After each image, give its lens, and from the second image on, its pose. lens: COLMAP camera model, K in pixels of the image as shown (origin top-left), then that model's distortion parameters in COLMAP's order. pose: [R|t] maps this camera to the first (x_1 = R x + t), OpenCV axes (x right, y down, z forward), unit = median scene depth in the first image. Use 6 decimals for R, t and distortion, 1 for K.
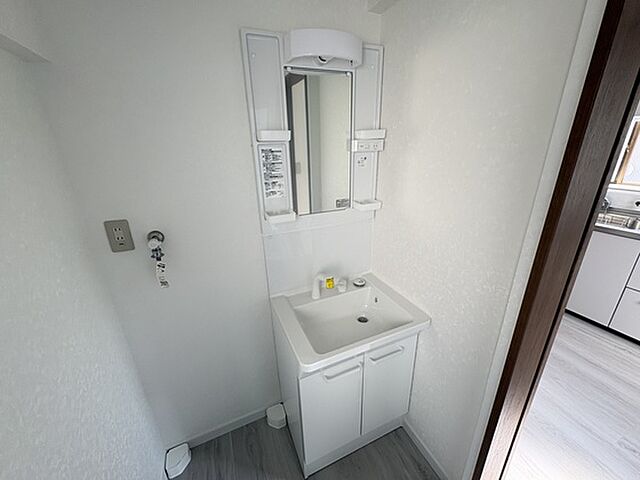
lens RADIAL K [[258.2, 0, 320.2], [0, 258.2, 239.6], [0, 0, 1]] dist [0.003245, 0.000154]
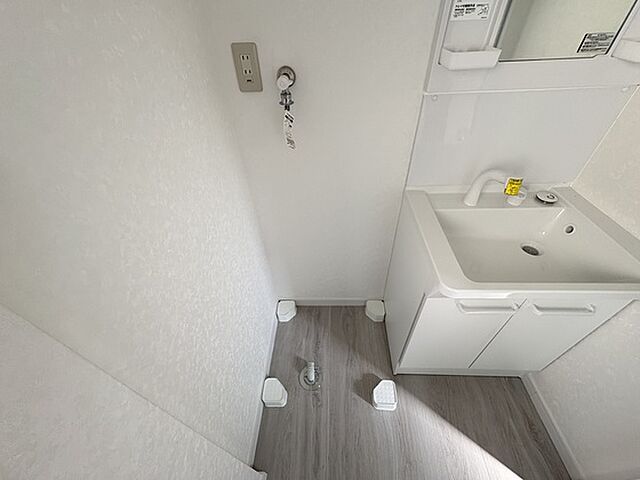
lens RADIAL K [[258.2, 0, 320.3], [0, 258.2, 239.1], [0, 0, 1]] dist [0.003245, 0.000154]
pose [[0.899946, 0.284279, -0.330580, -0.144885], [-0.135747, 0.903212, 0.407162, 0.090378], [0.414331, -0.321549, 0.851432, 0.219517]]
